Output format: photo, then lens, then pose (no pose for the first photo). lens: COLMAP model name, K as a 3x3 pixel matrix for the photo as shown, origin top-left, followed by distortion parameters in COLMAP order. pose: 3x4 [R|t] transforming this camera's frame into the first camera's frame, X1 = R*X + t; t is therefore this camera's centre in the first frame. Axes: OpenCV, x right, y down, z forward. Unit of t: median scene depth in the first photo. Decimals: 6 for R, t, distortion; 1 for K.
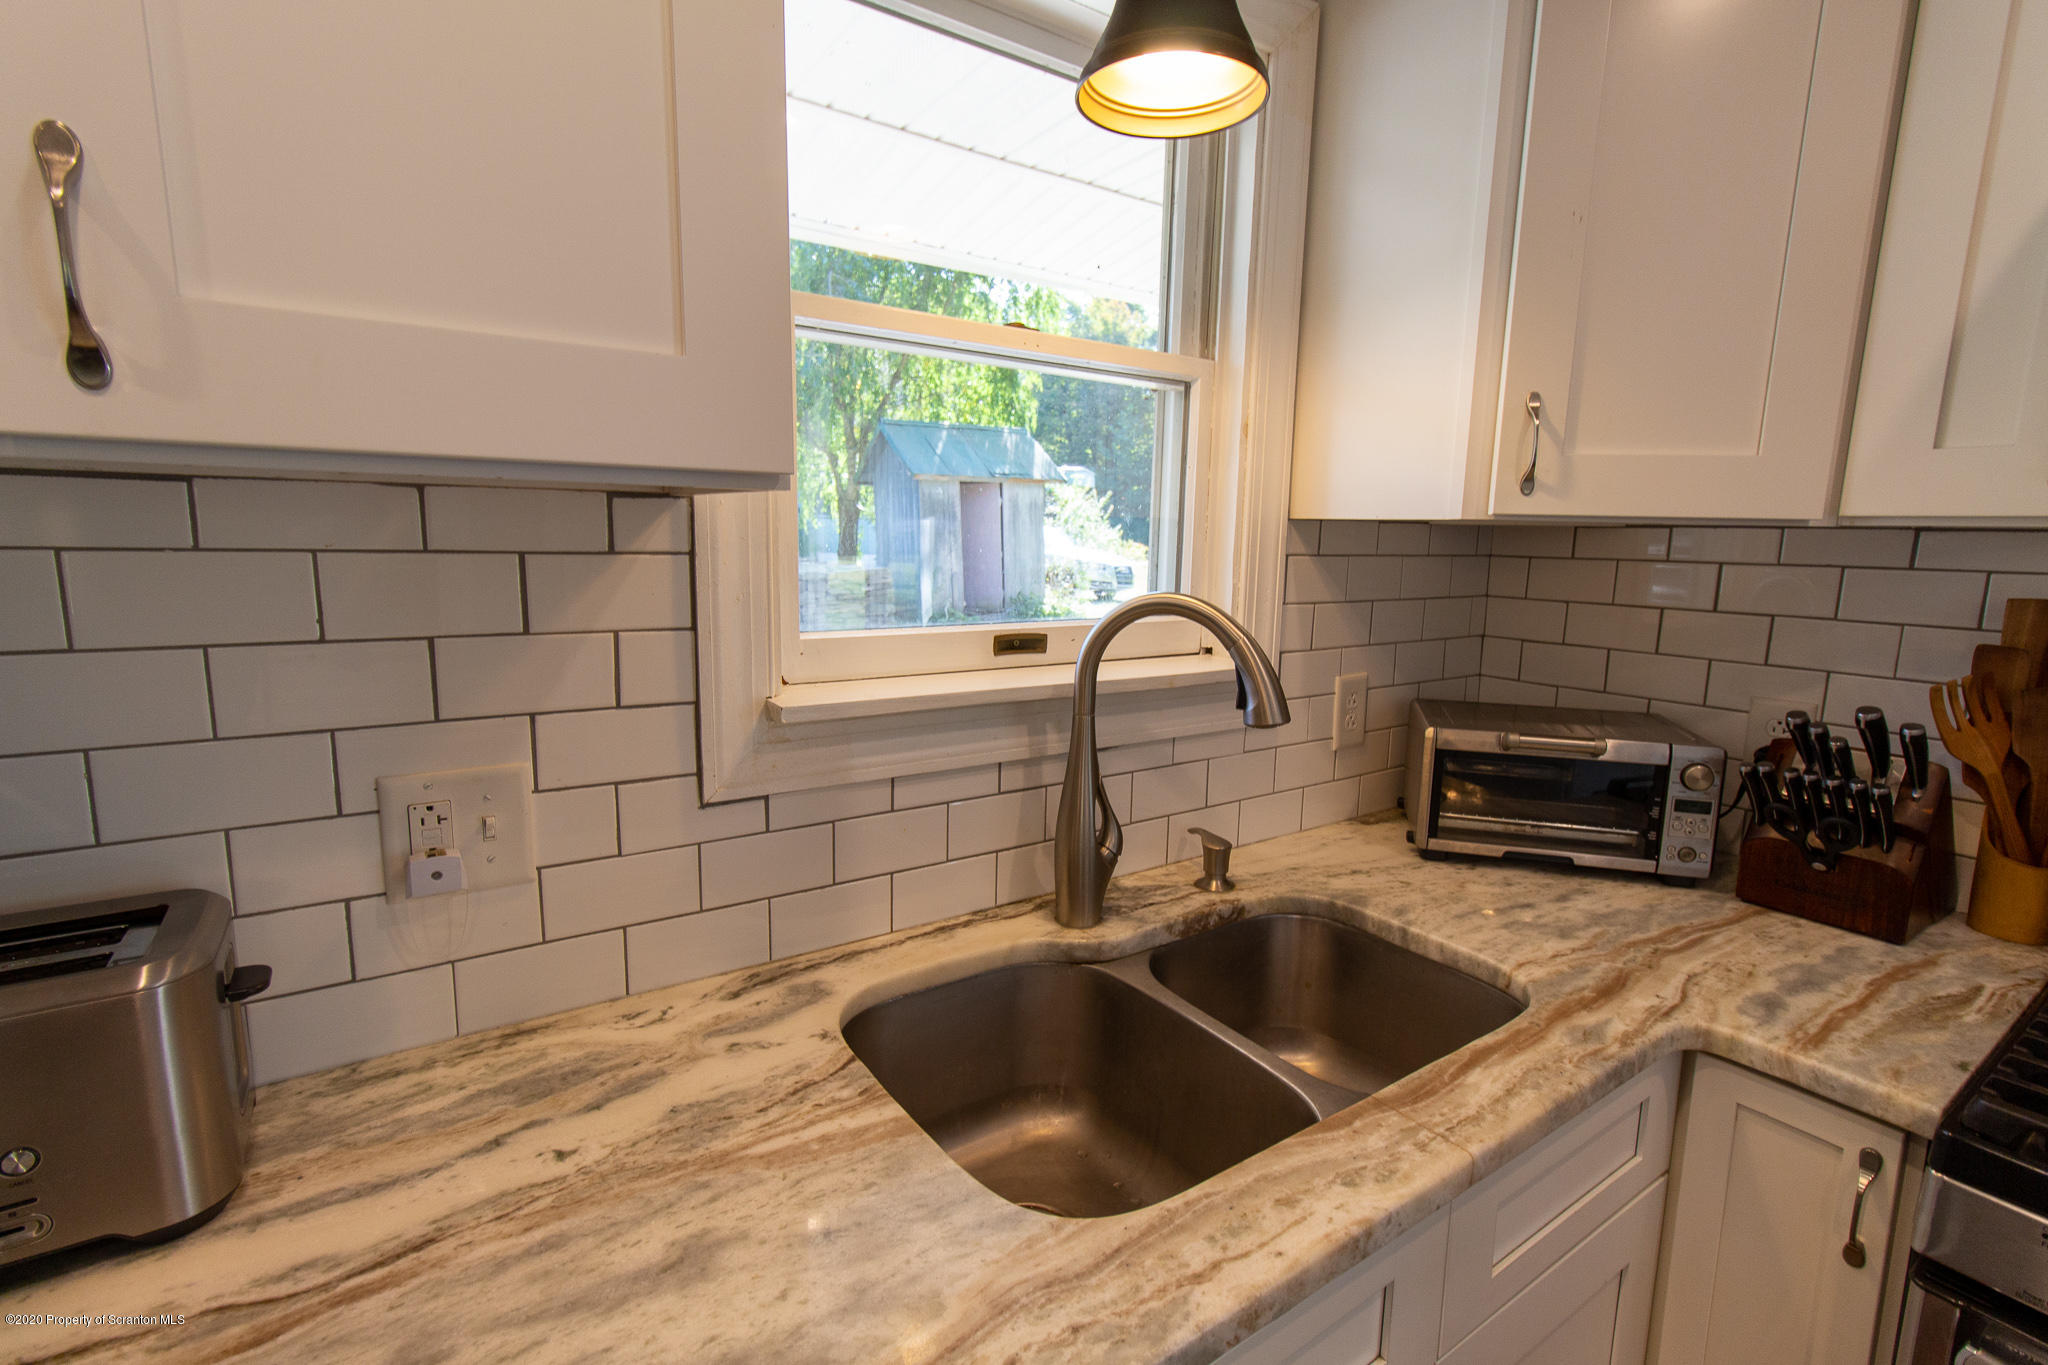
lens RADIAL K [[949.8, 0, 1030.1], [0, 949.8, 690.5], [0, 0, 1]] dist [0.003751, 0.000058]
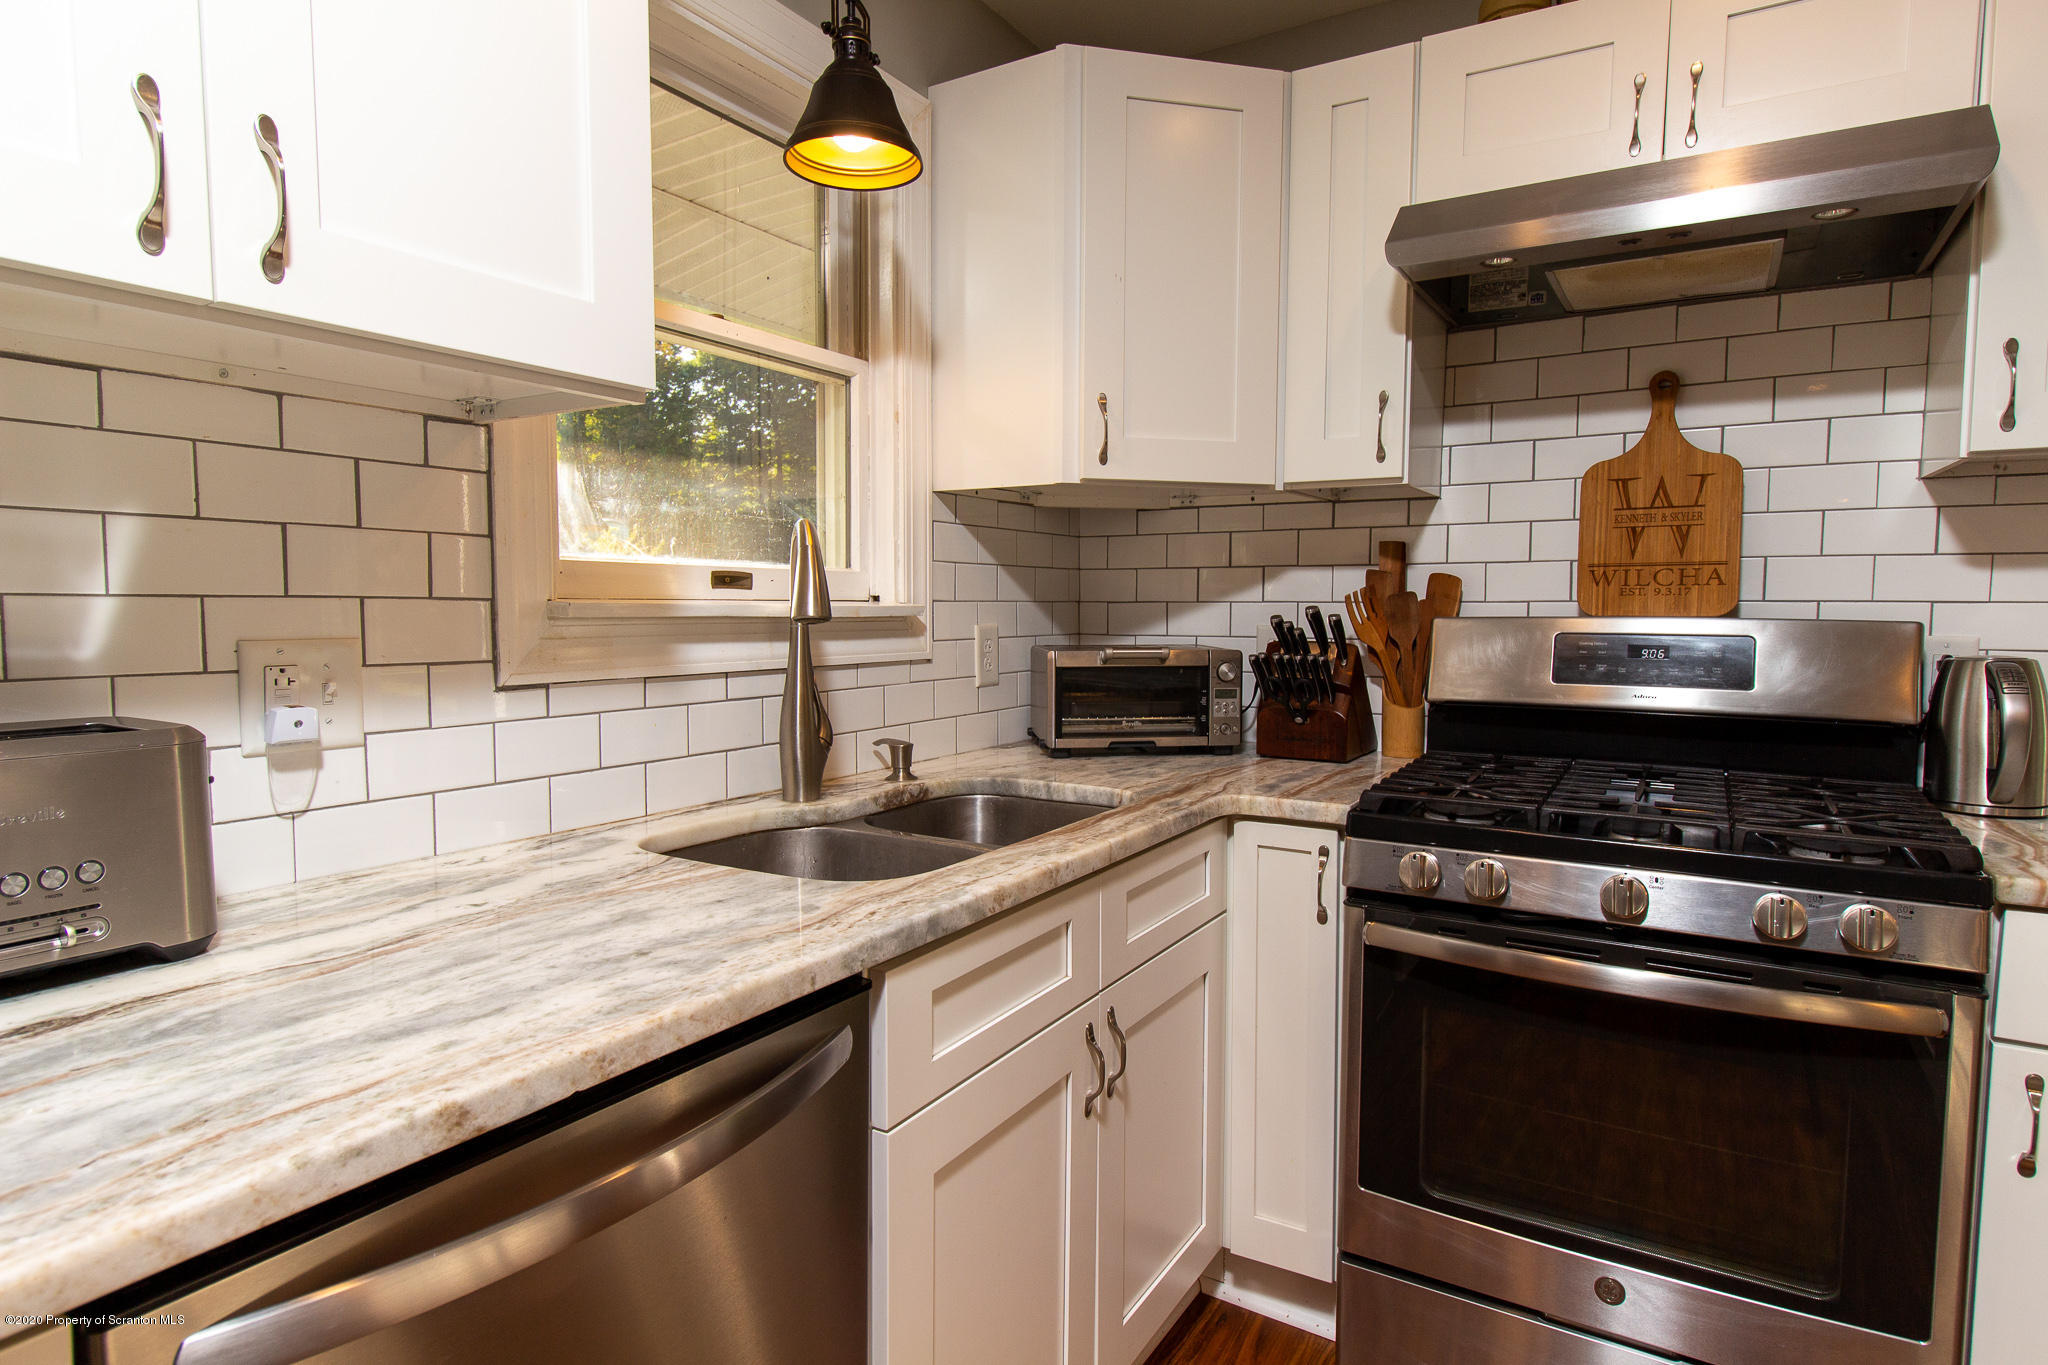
lens RADIAL K [[1101.2, 0, 1024.0], [0, 1101.2, 682.5], [0, 0, 1]] dist [-0.000830, 0.001339]
pose [[0.917667, -0.043206, 0.394995, -0.255652], [0.077116, 0.994535, -0.070373, 0.231060], [-0.389796, 0.095039, 0.915984, -0.438539]]
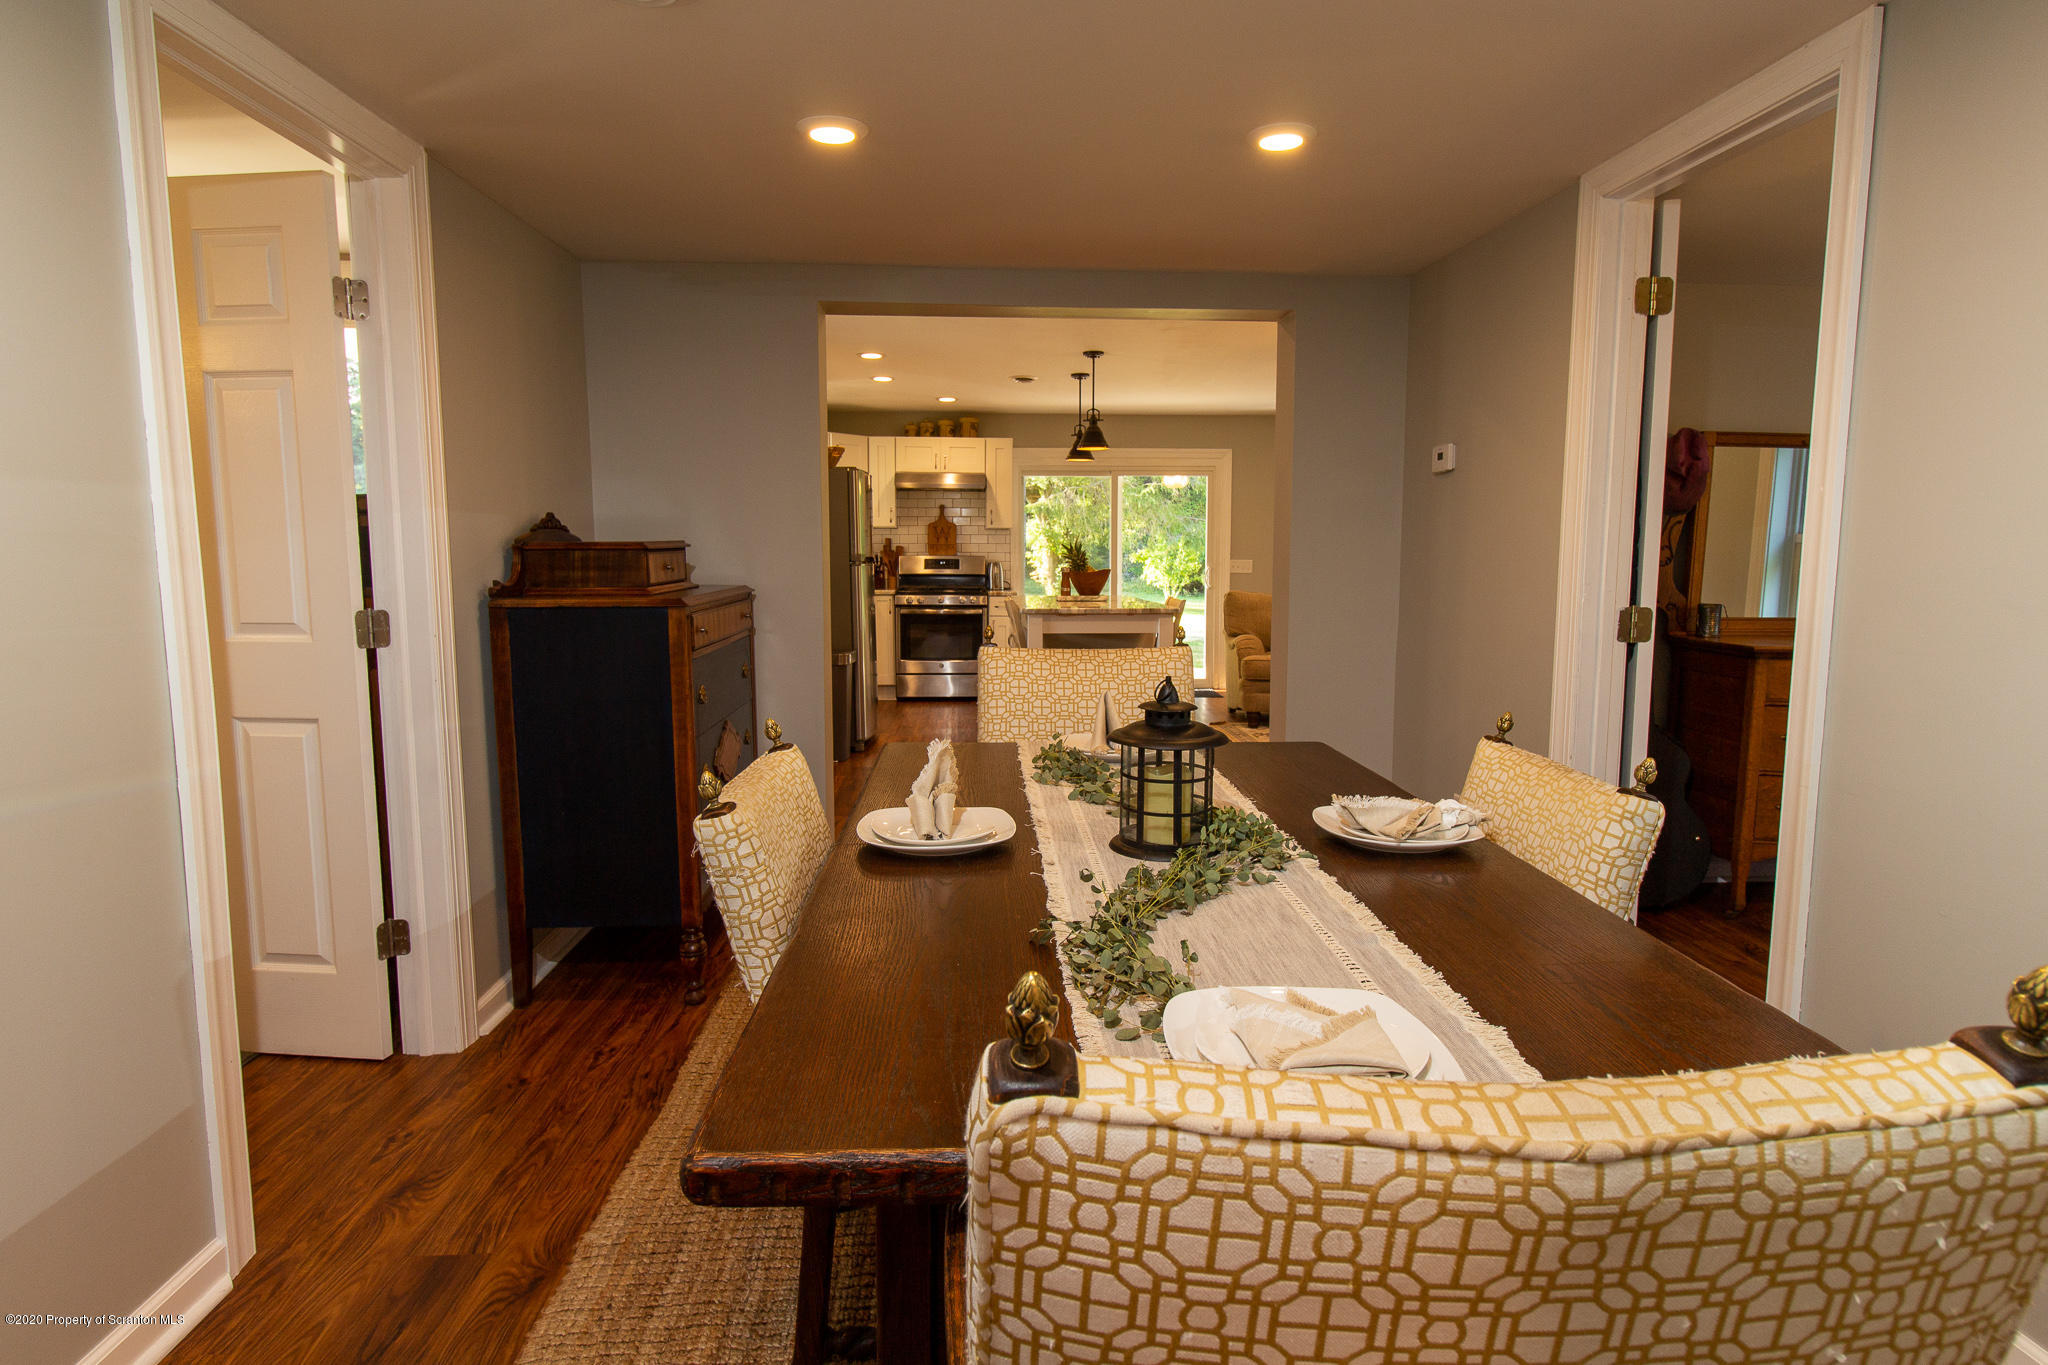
lens RADIAL K [[1101.2, 0, 1024.0], [0, 1101.2, 682.5], [0, 0, 1]] dist [-0.000830, 0.001339]
pose [[0.540978, -0.081846, 0.837044, -5.364157], [0.141731, 0.989892, 0.005192, 1.072159], [-0.829008, 0.115826, 0.547110, -4.194125]]
